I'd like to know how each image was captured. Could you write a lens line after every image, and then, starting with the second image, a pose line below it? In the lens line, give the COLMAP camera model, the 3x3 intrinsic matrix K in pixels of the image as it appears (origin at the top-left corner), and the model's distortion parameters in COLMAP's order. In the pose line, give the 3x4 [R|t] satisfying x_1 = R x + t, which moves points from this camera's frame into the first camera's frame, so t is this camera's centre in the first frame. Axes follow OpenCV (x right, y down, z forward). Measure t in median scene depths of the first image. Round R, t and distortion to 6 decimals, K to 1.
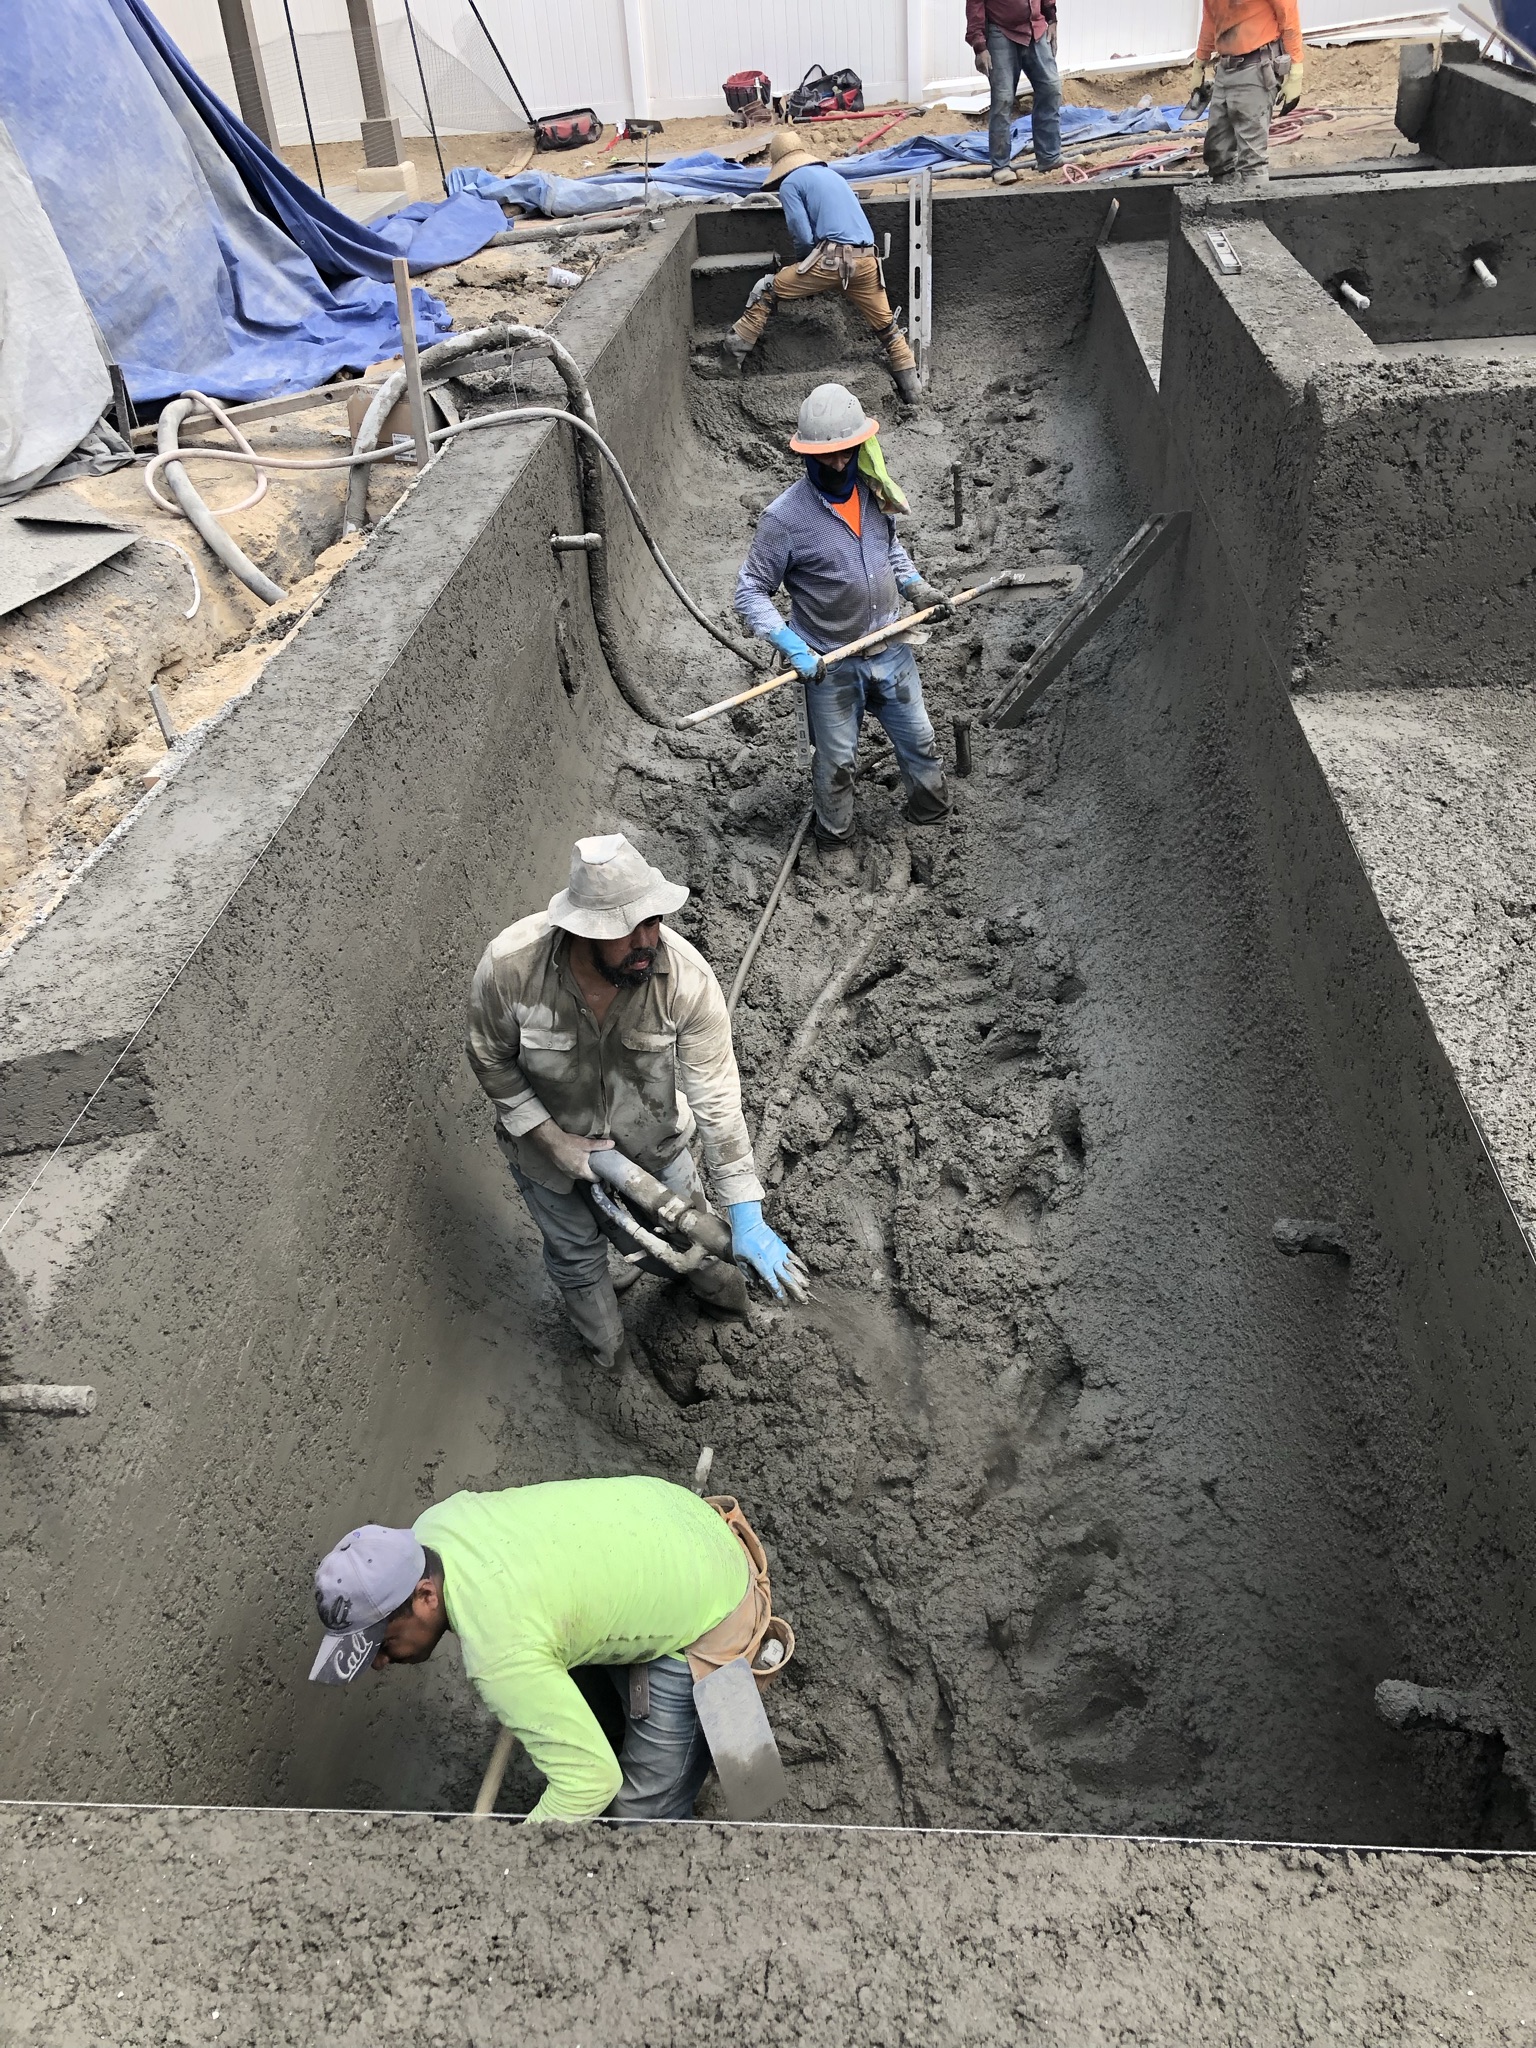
lens RADIAL K [[1655.5, 0, 768.0], [0, 1655.5, 1024.0], [0, 0, 1]] dist [-0.001888, -0.003614]
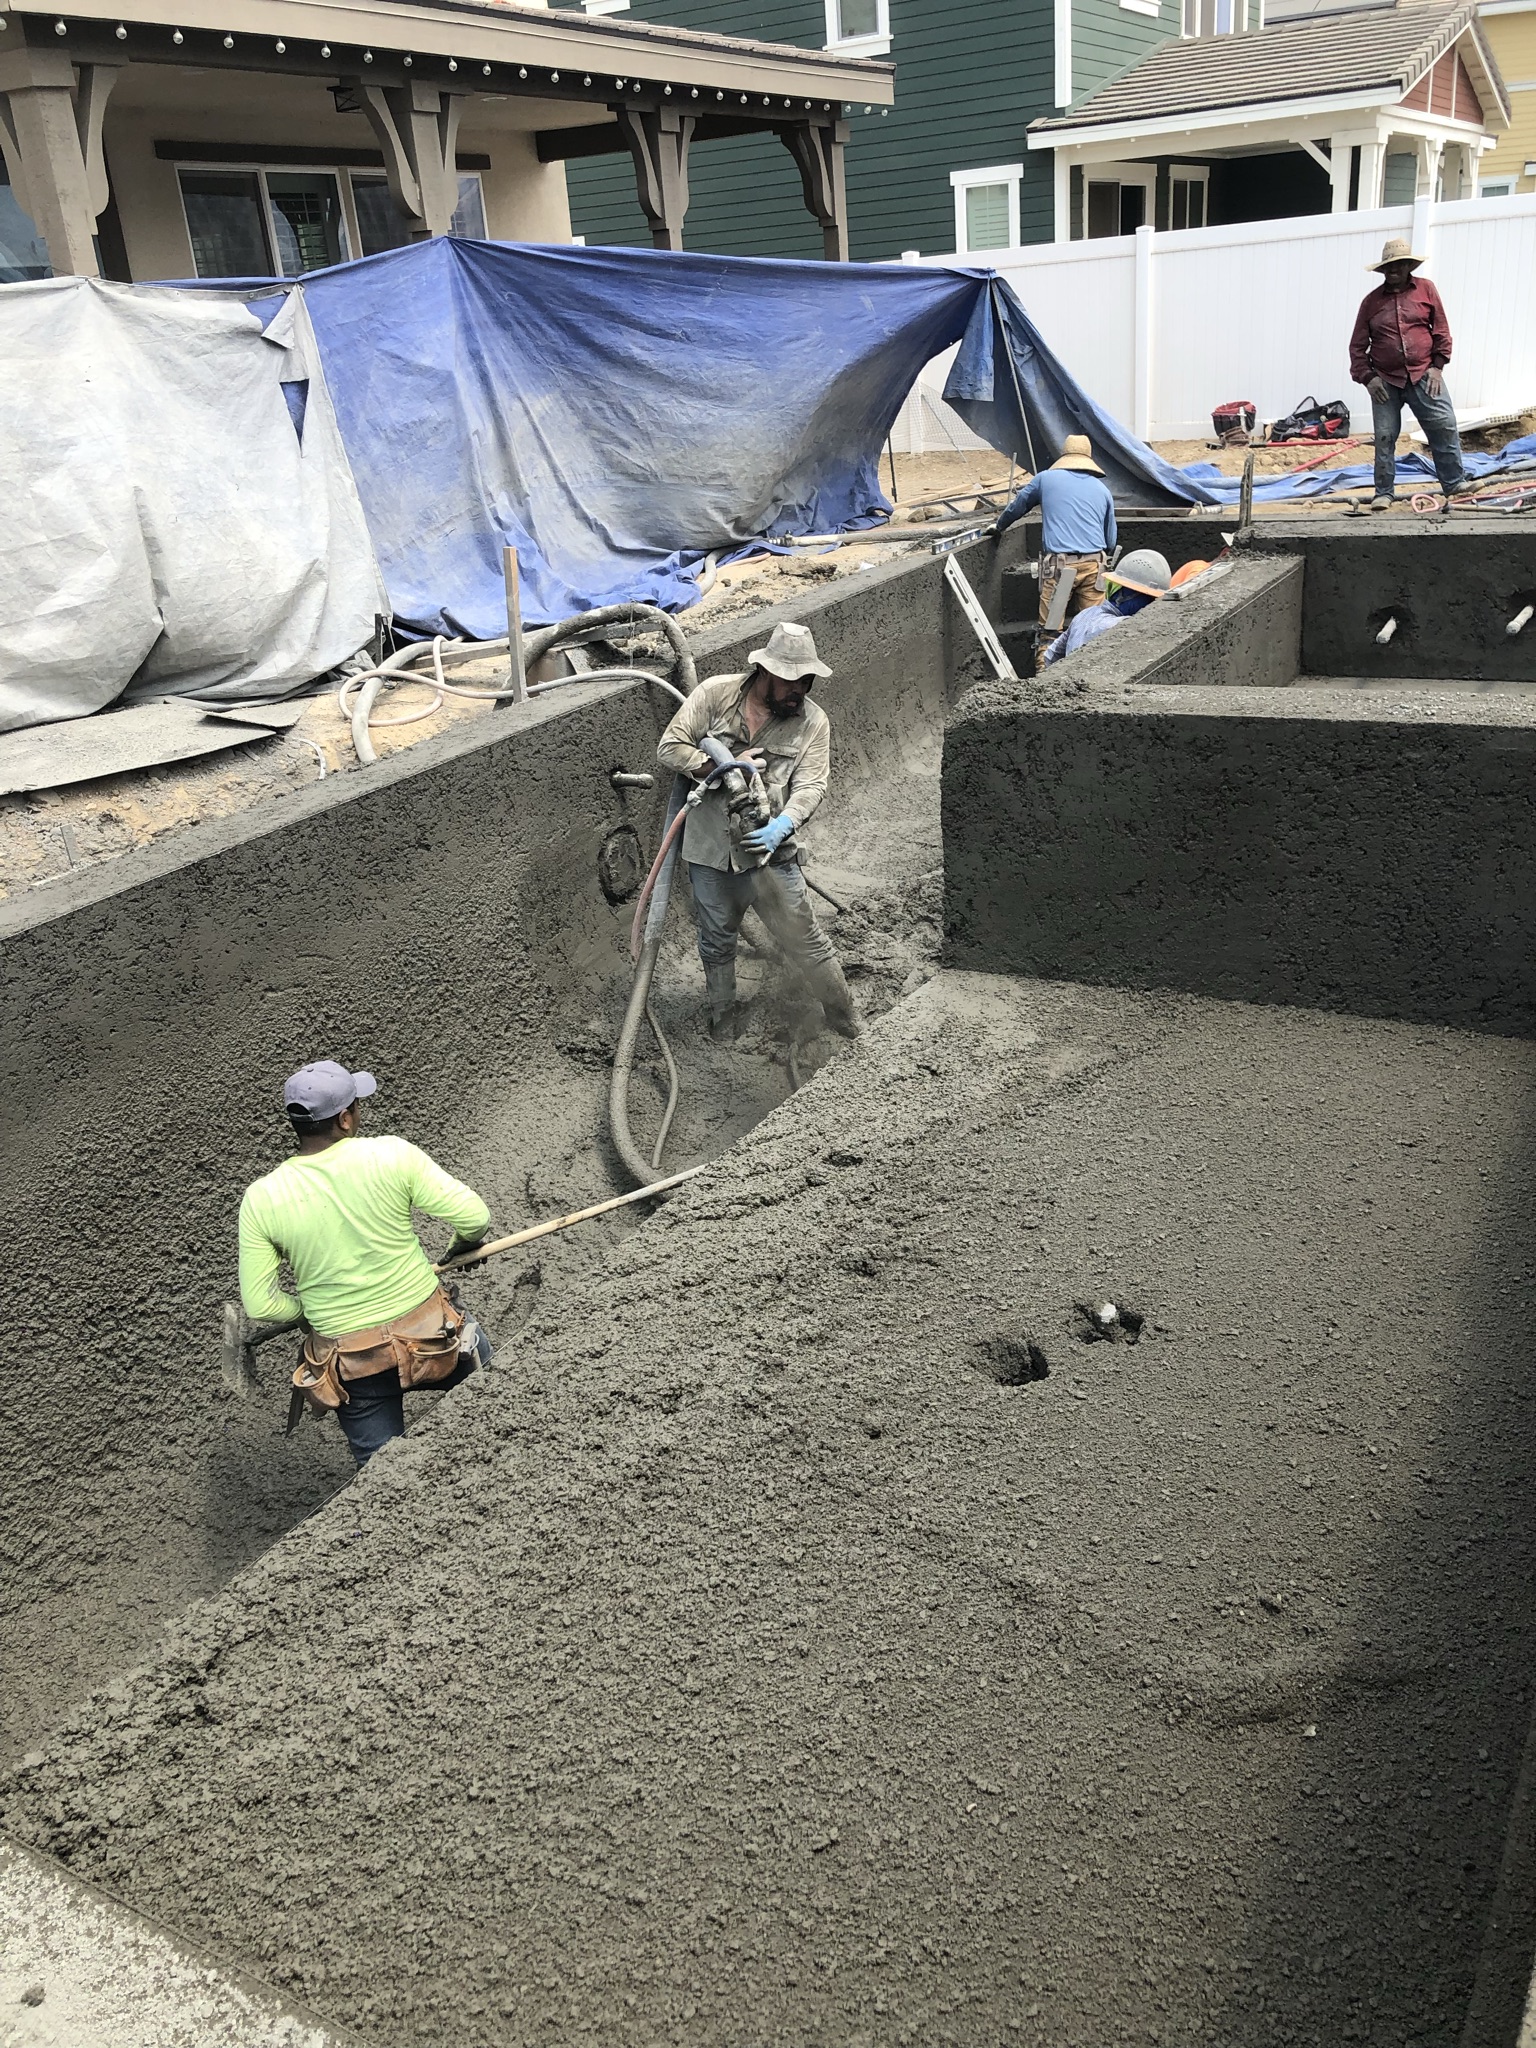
lens RADIAL K [[1655.5, 0, 768.0], [0, 1655.5, 1024.0], [0, 0, 1]] dist [-0.001888, -0.003614]
pose [[0.901723, 0.166650, -0.398904, 0.472938], [-0.225658, 0.968478, -0.105498, -0.016822], [0.368748, 0.185146, 0.910904, -0.016155]]
